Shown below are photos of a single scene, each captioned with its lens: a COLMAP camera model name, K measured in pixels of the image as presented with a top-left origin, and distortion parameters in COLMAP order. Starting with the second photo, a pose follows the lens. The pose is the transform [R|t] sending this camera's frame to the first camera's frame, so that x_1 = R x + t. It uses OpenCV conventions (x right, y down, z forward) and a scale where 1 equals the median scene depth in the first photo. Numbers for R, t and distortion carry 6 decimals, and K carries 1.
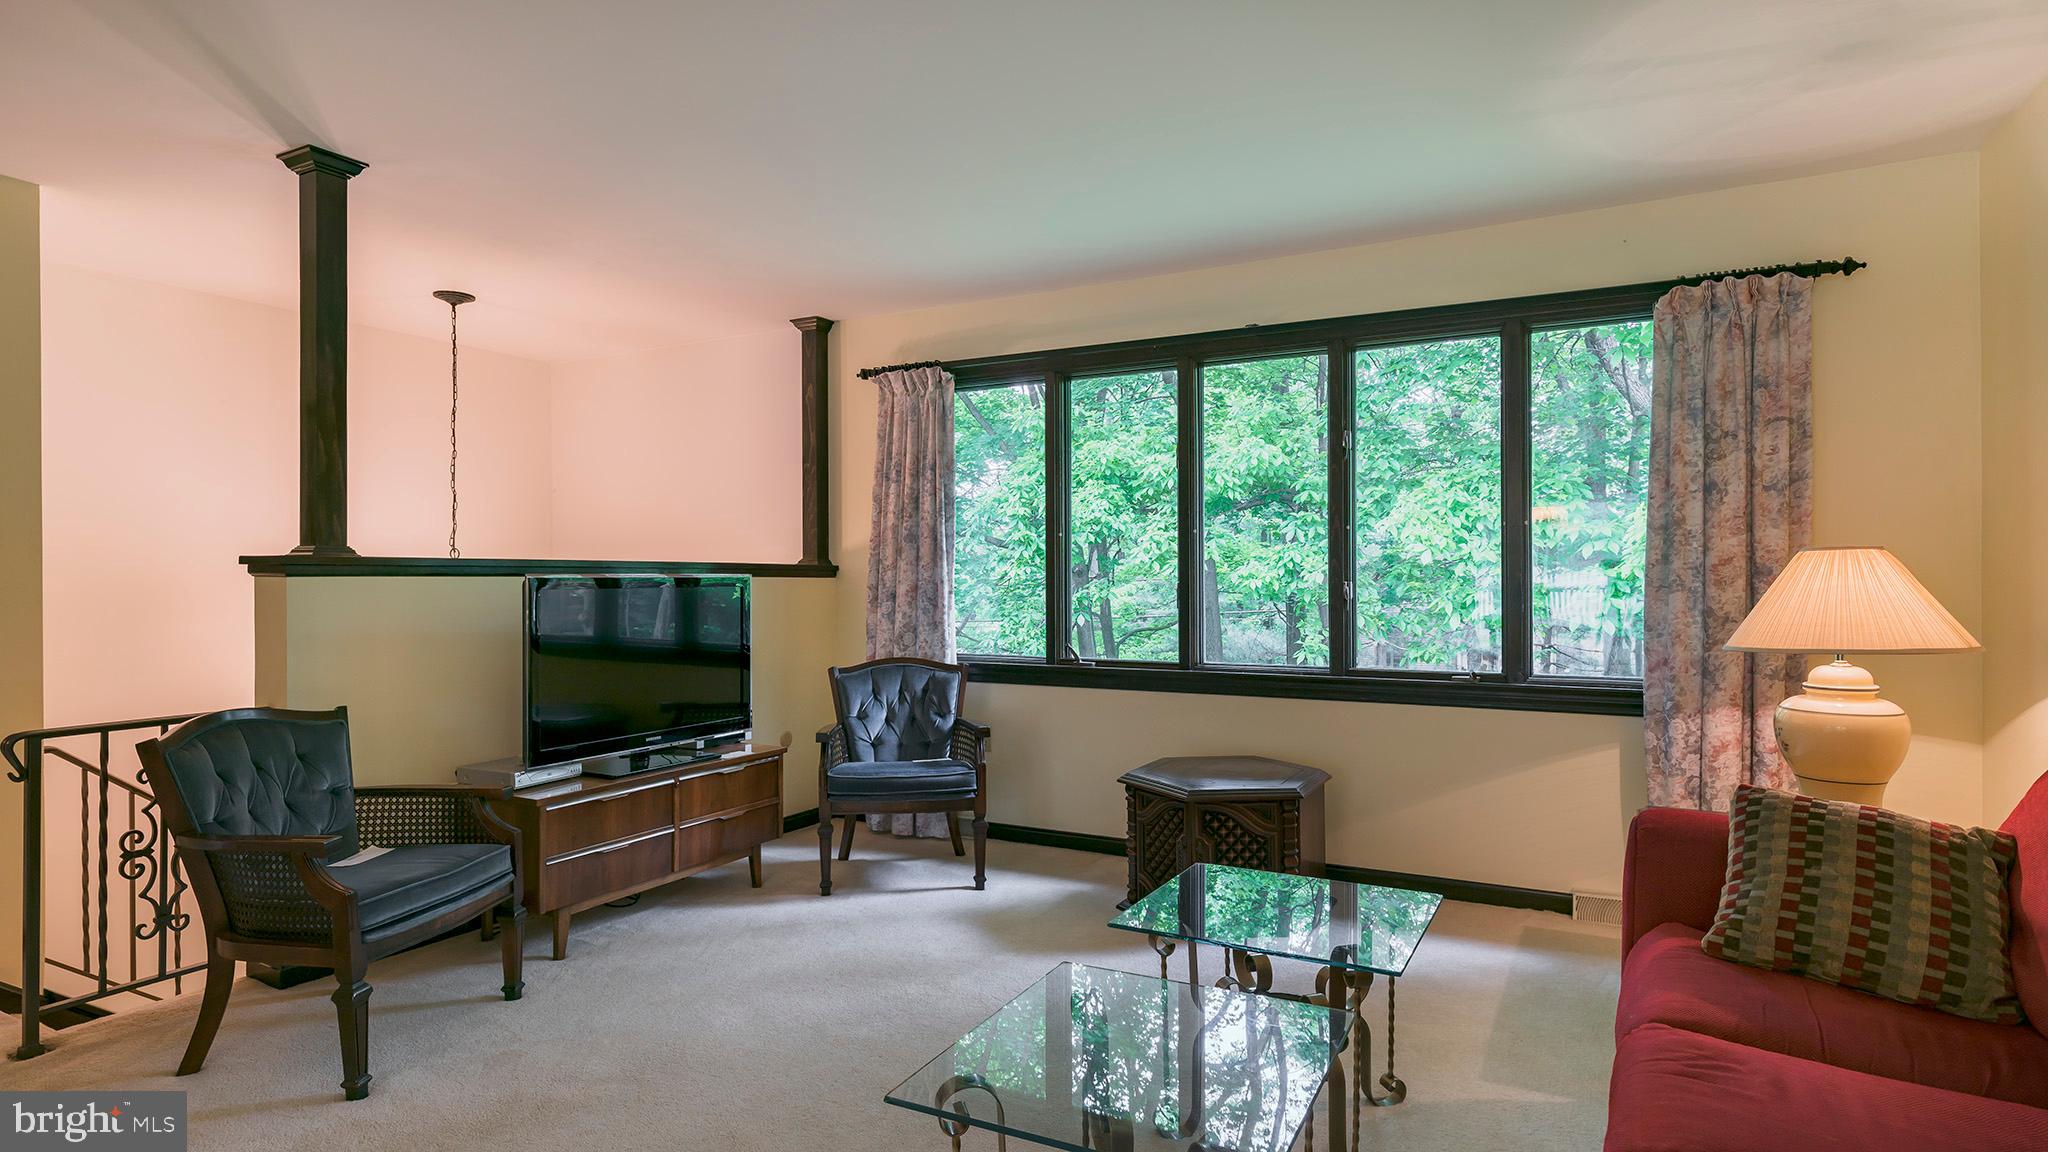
lens RADIAL K [[1076.7, 0, 1044.9], [0, 1076.7, 580.6], [0, 0, 1]] dist [0.004080, -0.002550]
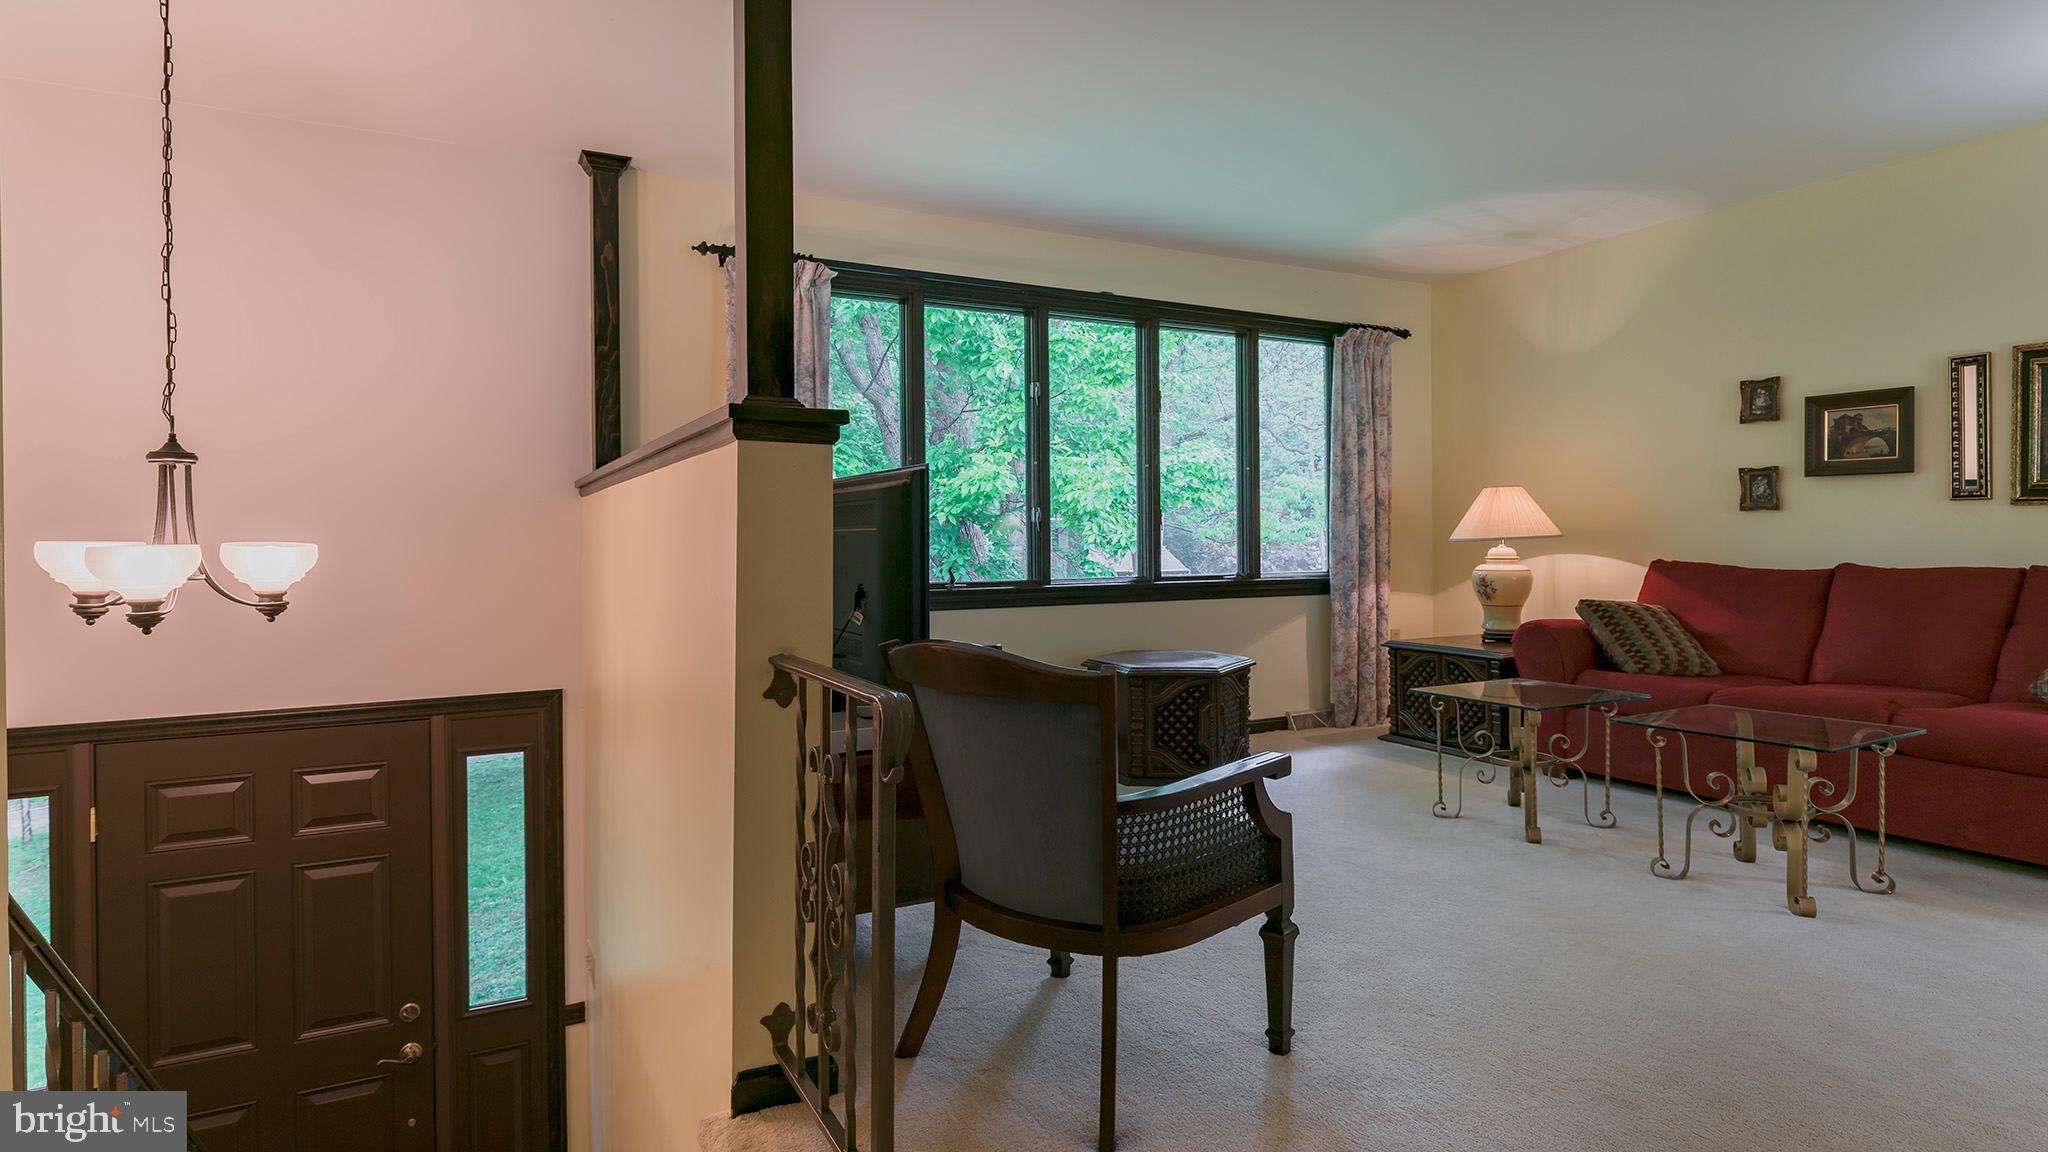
lens RADIAL K [[1076.7, 0, 1041.8], [0, 1076.7, 561.0], [0, 0, 1]] dist [0.004080, -0.002550]
pose [[0.541524, -0.015771, 0.840538, -1.022255], [0.013403, 0.999859, 0.010125, 0.056898], [-0.840579, 0.005783, 0.541659, 0.498948]]
